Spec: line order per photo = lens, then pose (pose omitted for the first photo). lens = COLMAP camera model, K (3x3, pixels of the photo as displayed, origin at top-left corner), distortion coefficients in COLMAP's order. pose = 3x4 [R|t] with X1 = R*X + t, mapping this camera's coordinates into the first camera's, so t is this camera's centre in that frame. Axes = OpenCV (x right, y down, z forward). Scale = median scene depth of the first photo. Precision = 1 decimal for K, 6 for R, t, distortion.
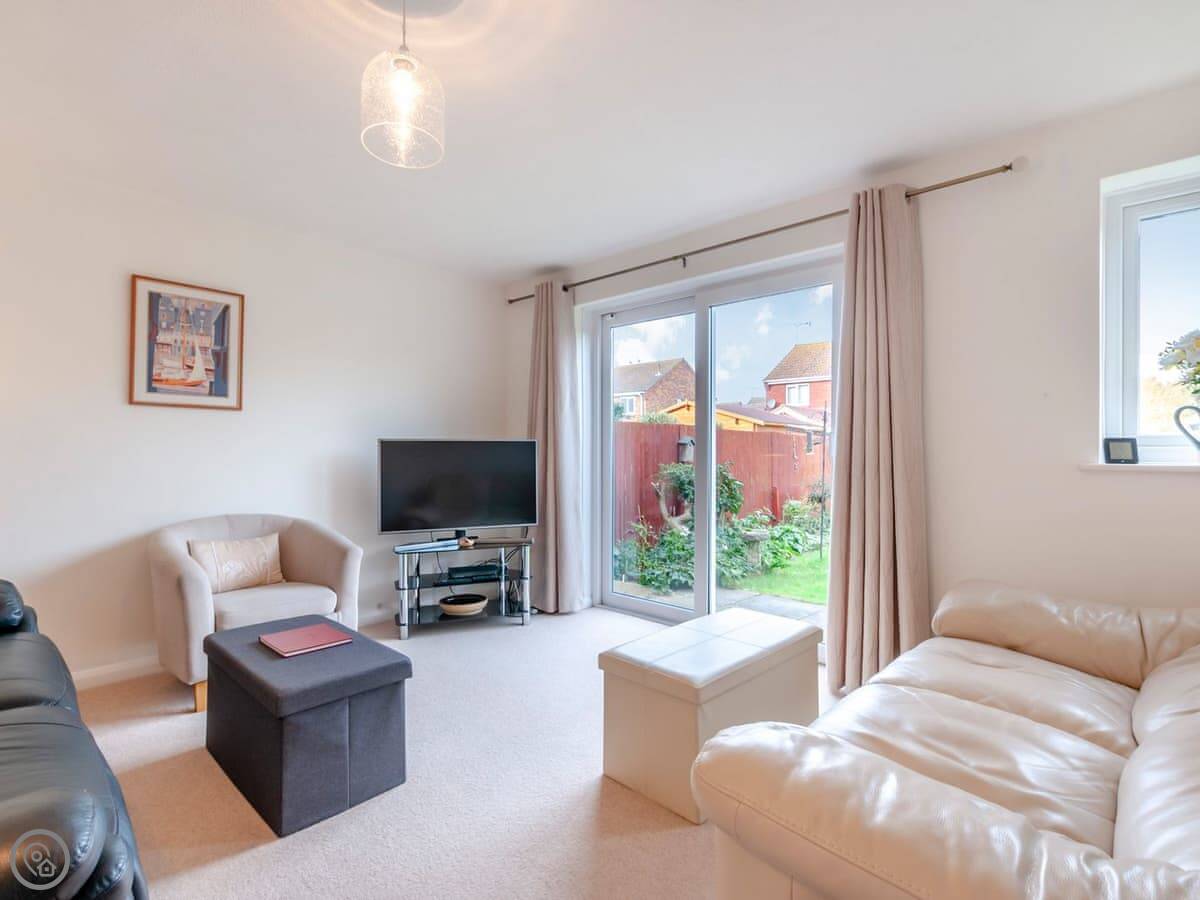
lens RADIAL K [[589.9, 0, 600.2], [0, 589.9, 445.0], [0, 0, 1]] dist [0.014820, -0.003333]
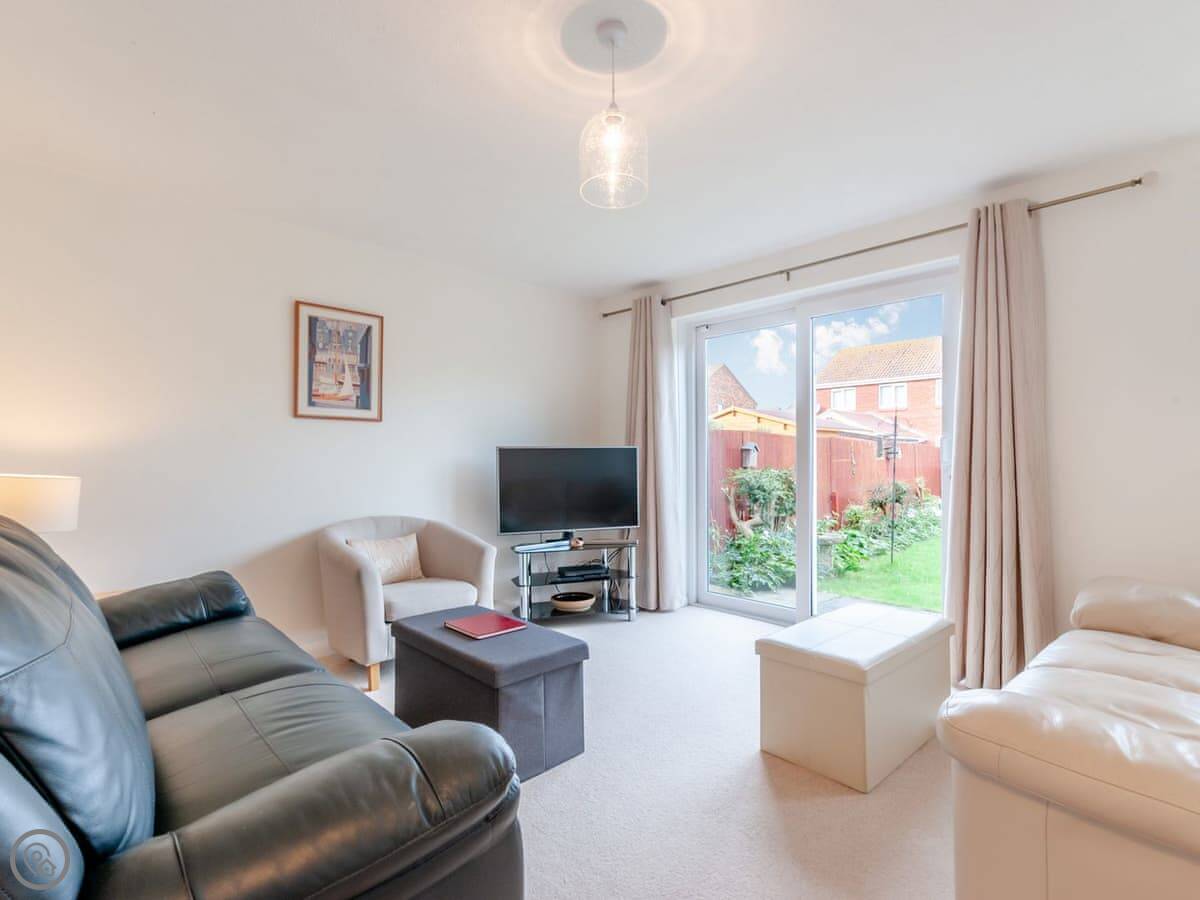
lens RADIAL K [[589.9, 0, 599.2], [0, 589.9, 454.7], [0, 0, 1]] dist [0.014820, -0.003333]
pose [[0.998402, -0.006363, -0.056154, -0.148994], [0.006668, 0.999964, 0.005247, -0.000178], [0.056118, -0.005613, 0.998408, -0.073470]]
